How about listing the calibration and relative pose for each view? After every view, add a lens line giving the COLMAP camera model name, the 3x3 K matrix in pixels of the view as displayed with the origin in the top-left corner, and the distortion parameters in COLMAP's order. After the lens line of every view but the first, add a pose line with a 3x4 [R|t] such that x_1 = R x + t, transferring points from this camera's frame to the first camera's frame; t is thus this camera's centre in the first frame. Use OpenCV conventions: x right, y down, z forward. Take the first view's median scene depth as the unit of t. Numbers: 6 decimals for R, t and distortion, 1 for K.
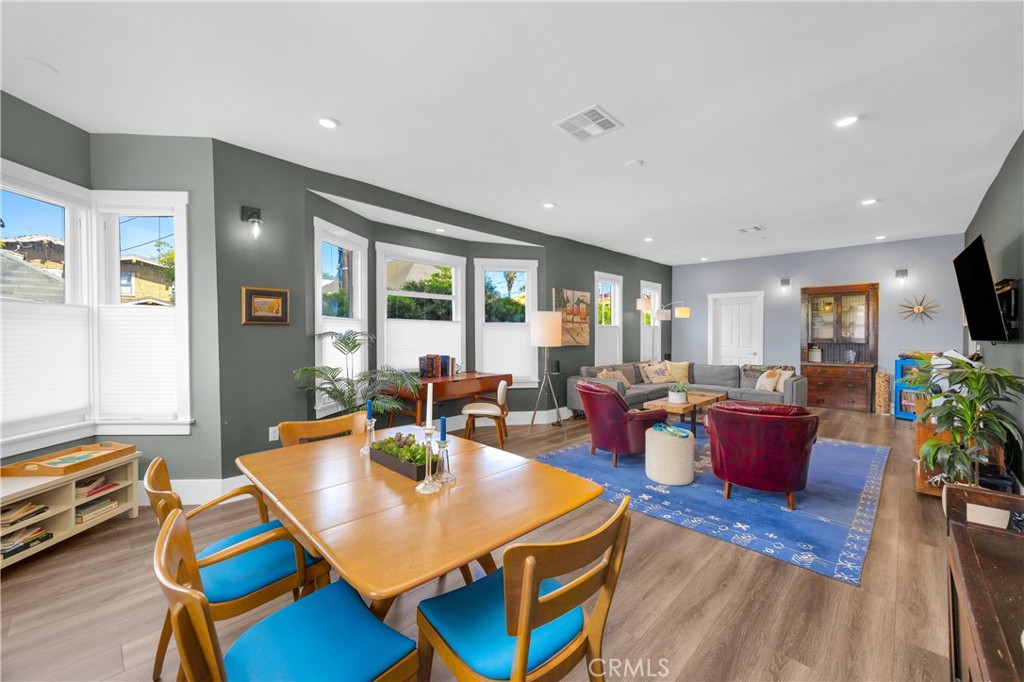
lens RADIAL K [[411.0, 0, 517.4], [0, 411.0, 340.8], [0, 0, 1]] dist [-0.002188, 0.000831]
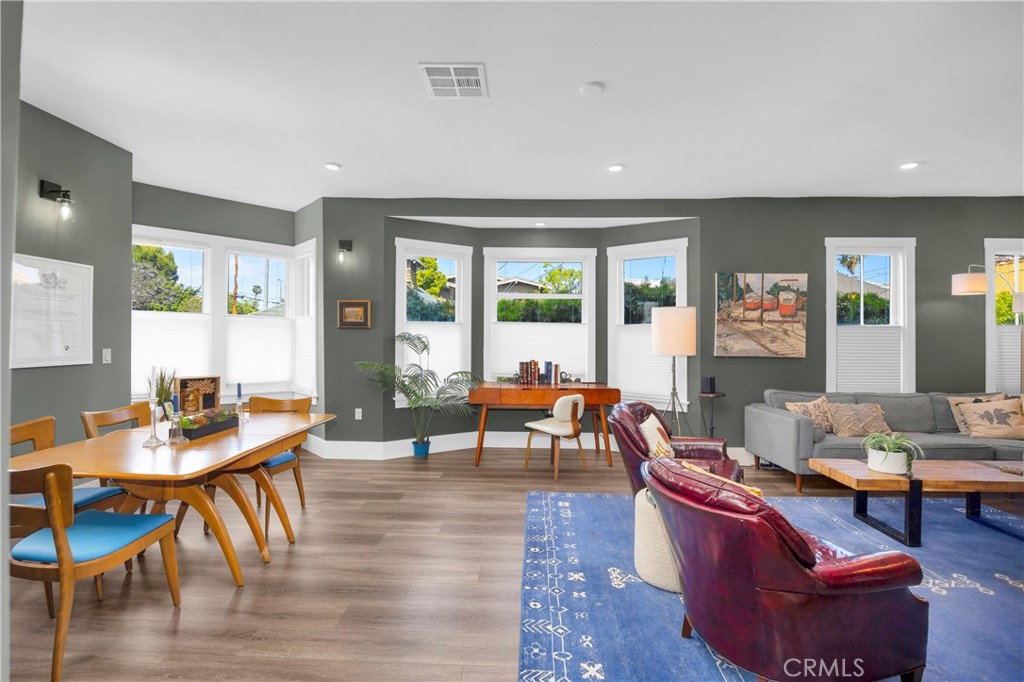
lens RADIAL K [[462.3, 0, 518.1], [0, 462.3, 335.0], [0, 0, 1]] dist [-0.016893, 0.000199]
pose [[0.663952, -0.001239, -0.747774, 0.551817], [-0.021251, 0.999563, -0.020525, 0.000339], [0.747473, 0.029518, 0.663636, 0.282020]]
